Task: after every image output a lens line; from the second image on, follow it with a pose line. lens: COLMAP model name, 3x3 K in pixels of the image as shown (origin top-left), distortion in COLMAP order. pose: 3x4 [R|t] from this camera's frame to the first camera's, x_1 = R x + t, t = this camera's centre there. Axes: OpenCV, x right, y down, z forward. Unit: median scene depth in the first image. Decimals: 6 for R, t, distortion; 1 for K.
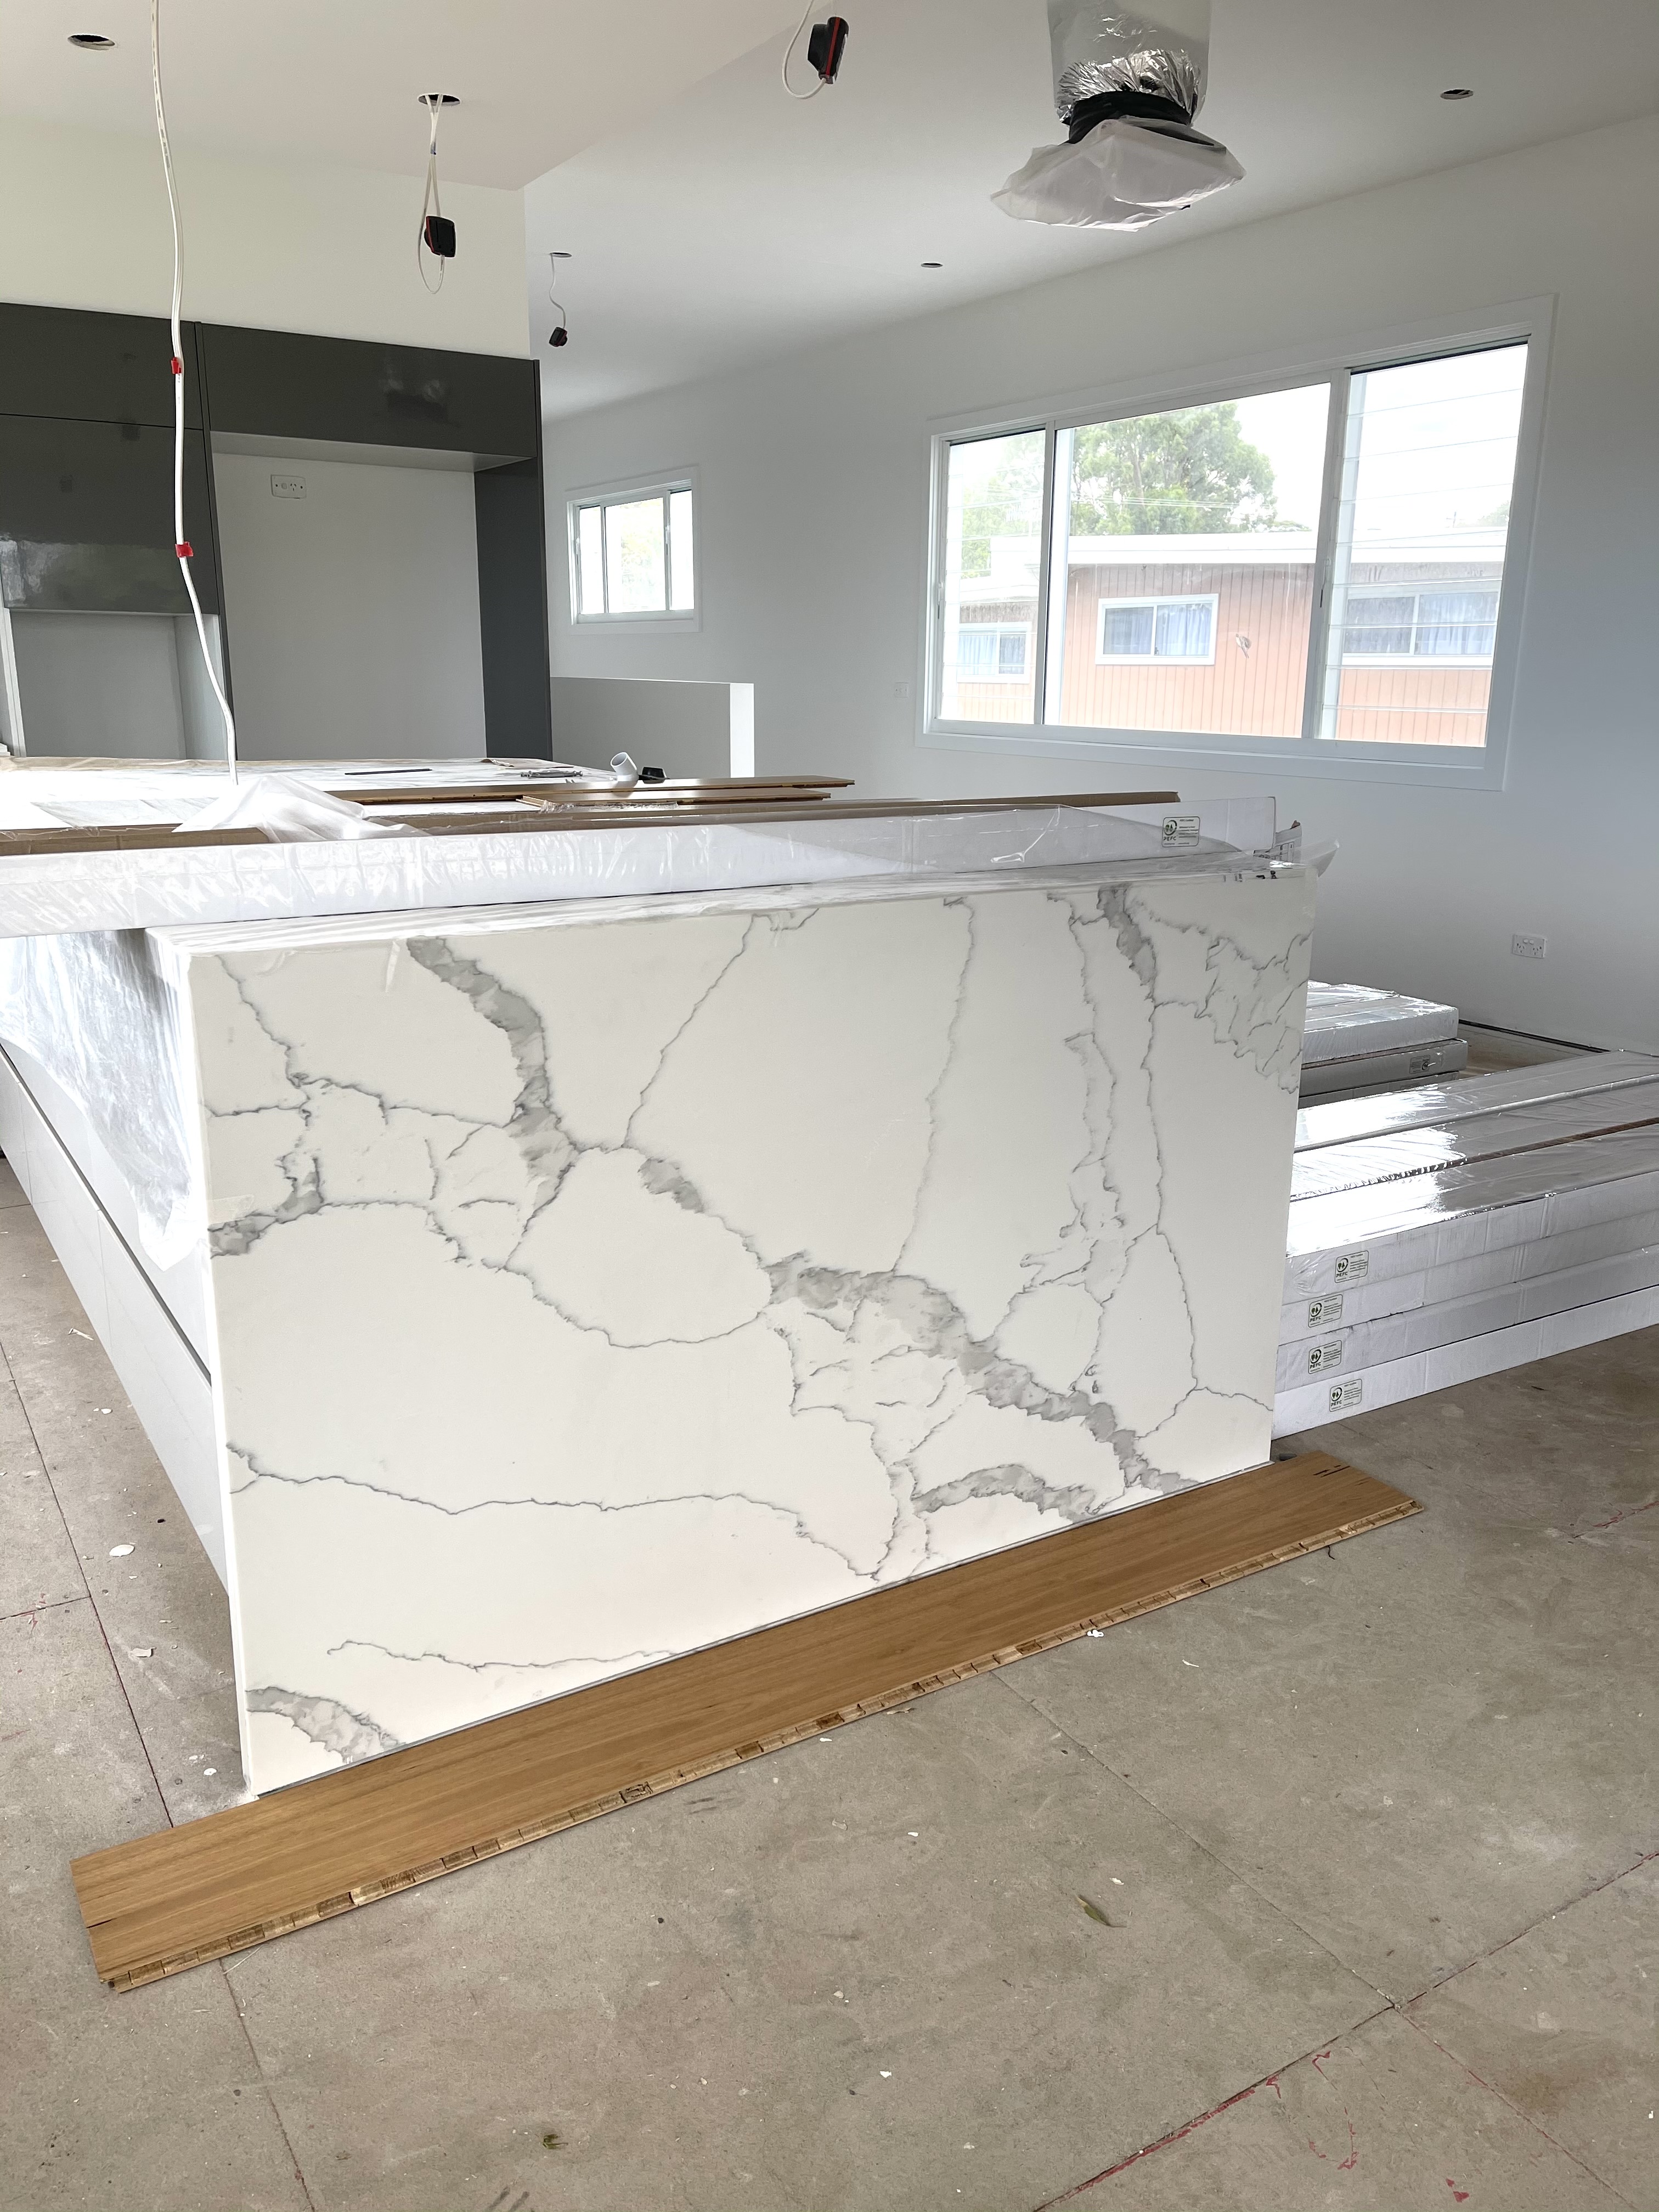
lens RADIAL K [[1668.1, 0, 834.3], [0, 1668.1, 1111.2], [0, 0, 1]] dist [0.017199, -0.038235]
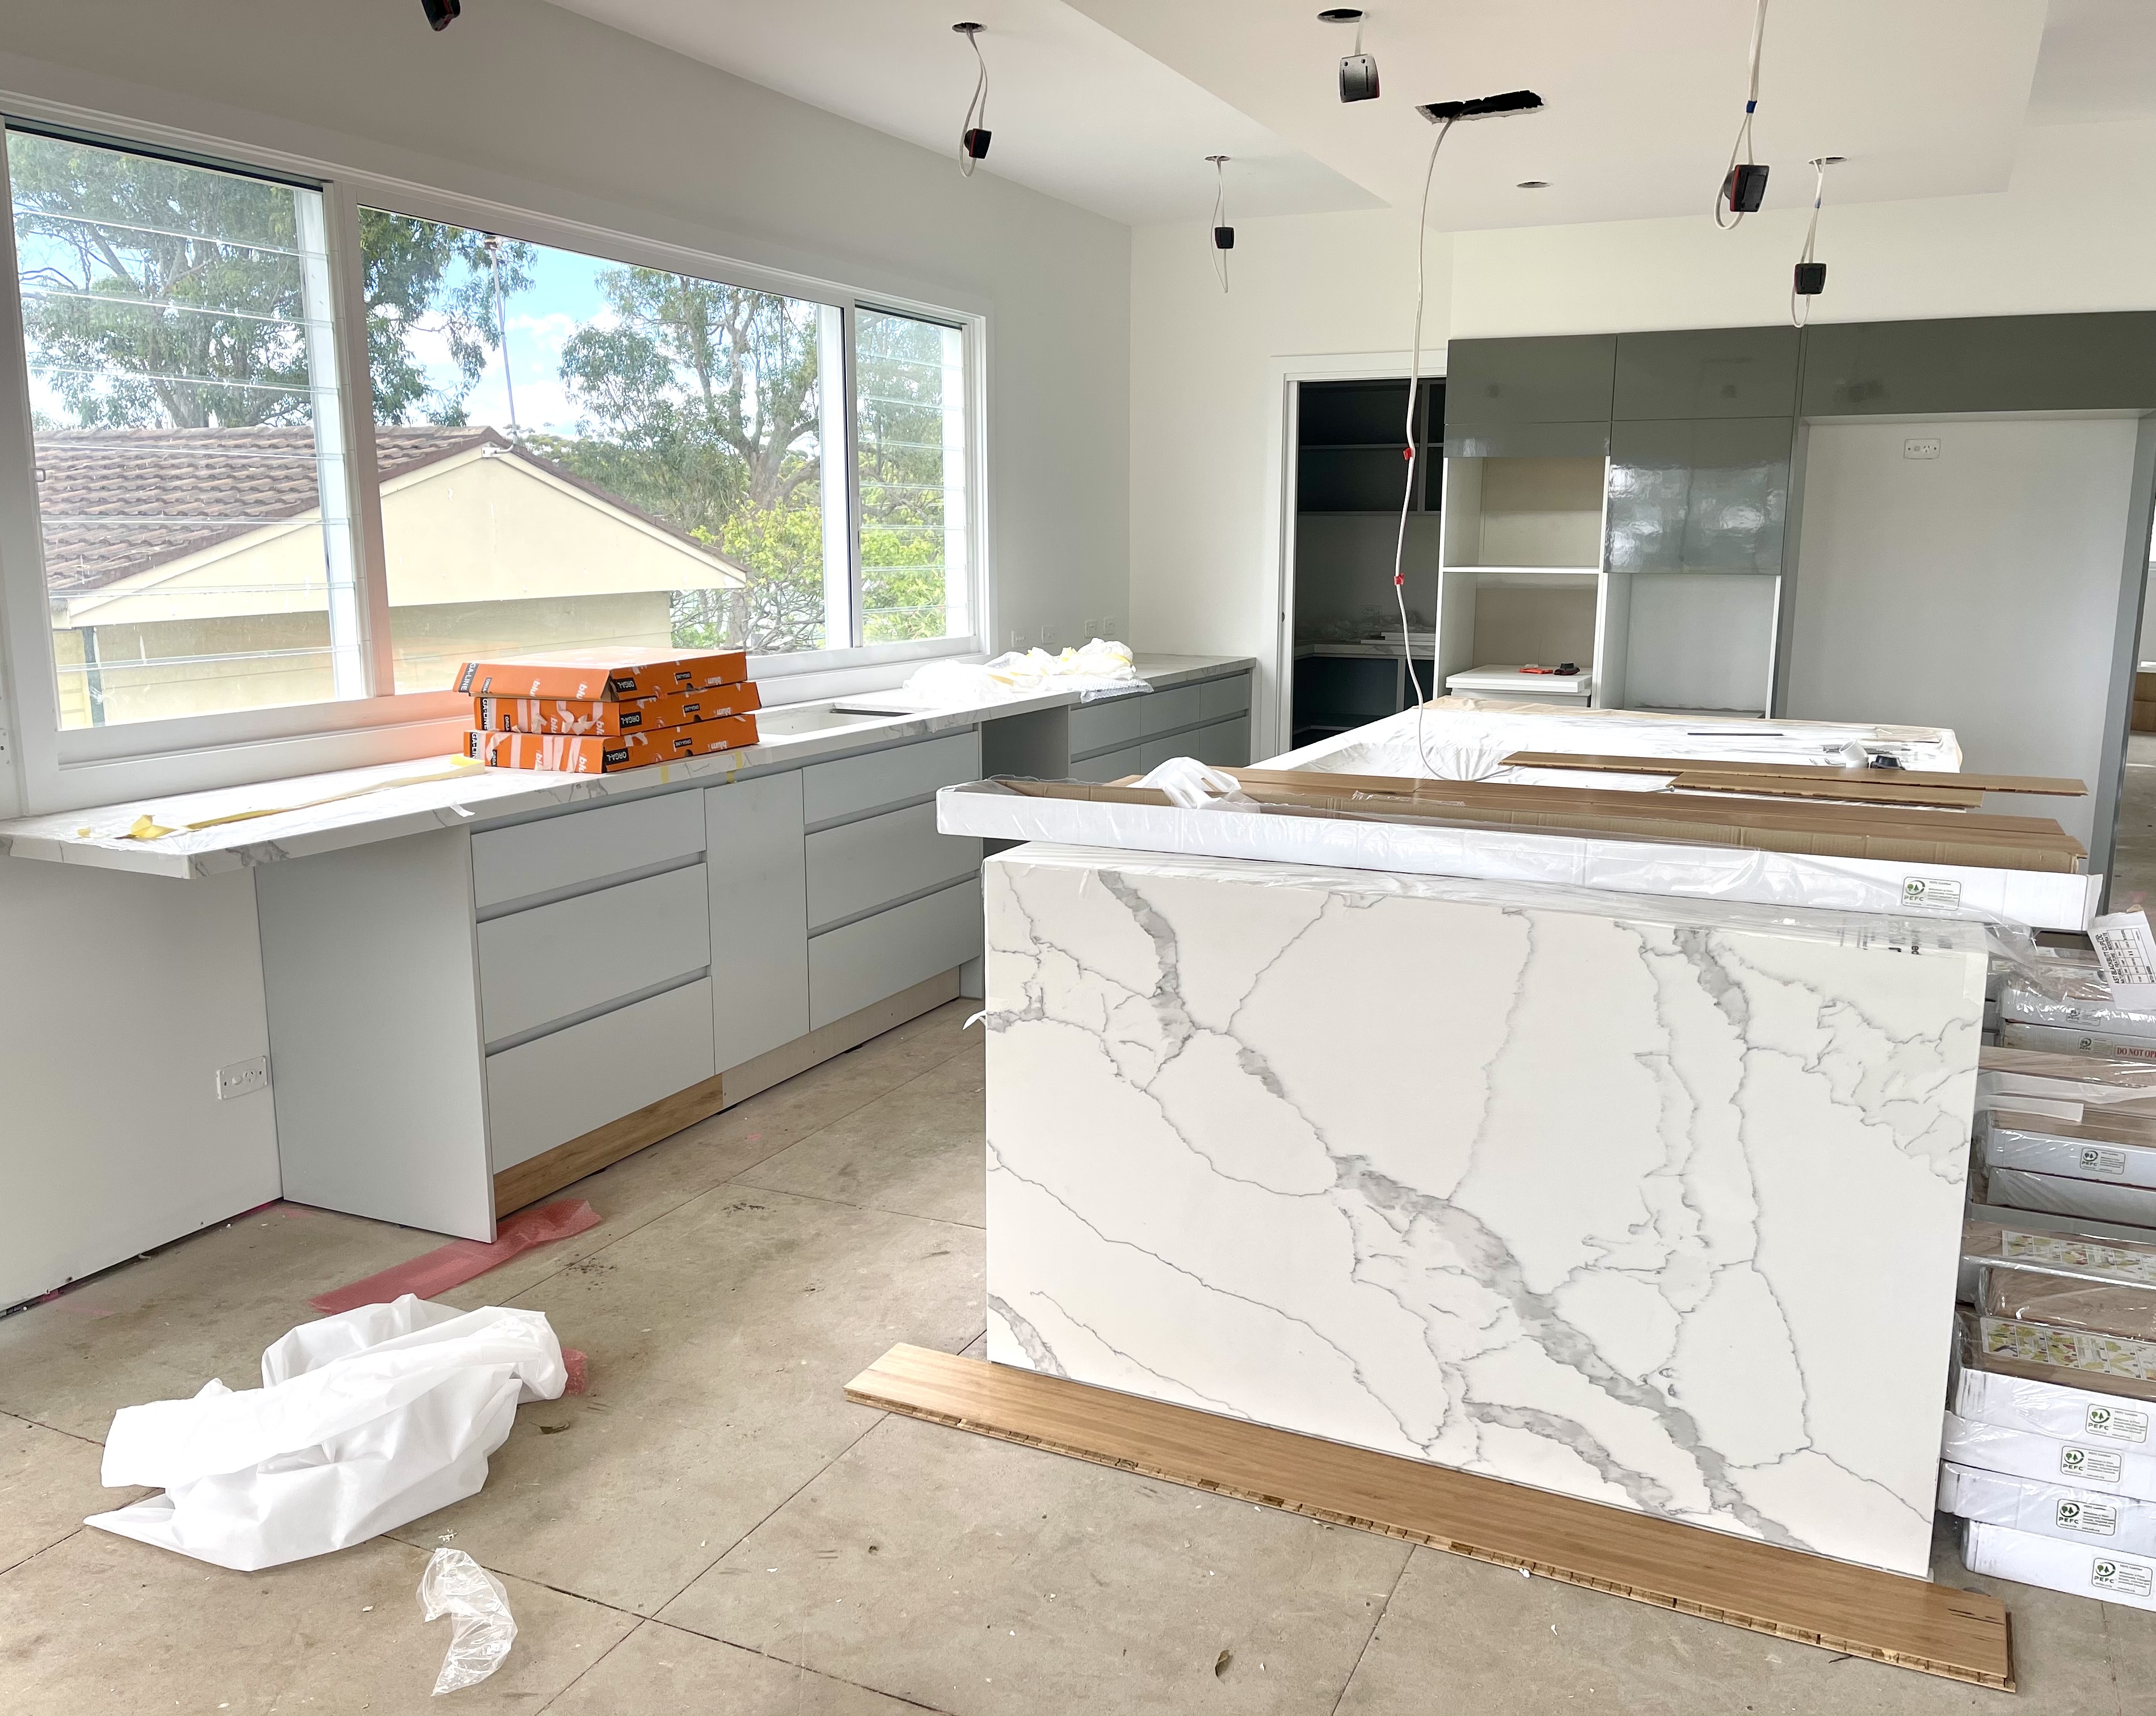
lens RADIAL K [[1730.1, 0, 1078.8], [0, 1730.1, 854.4], [0, 0, 1]] dist [-0.026428, -0.010174]
pose [[0.532449, 0.147406, -0.833528, 0.885110], [-0.216440, 0.975694, 0.034288, -0.132582], [0.818322, 0.162152, 0.551412, 0.040549]]
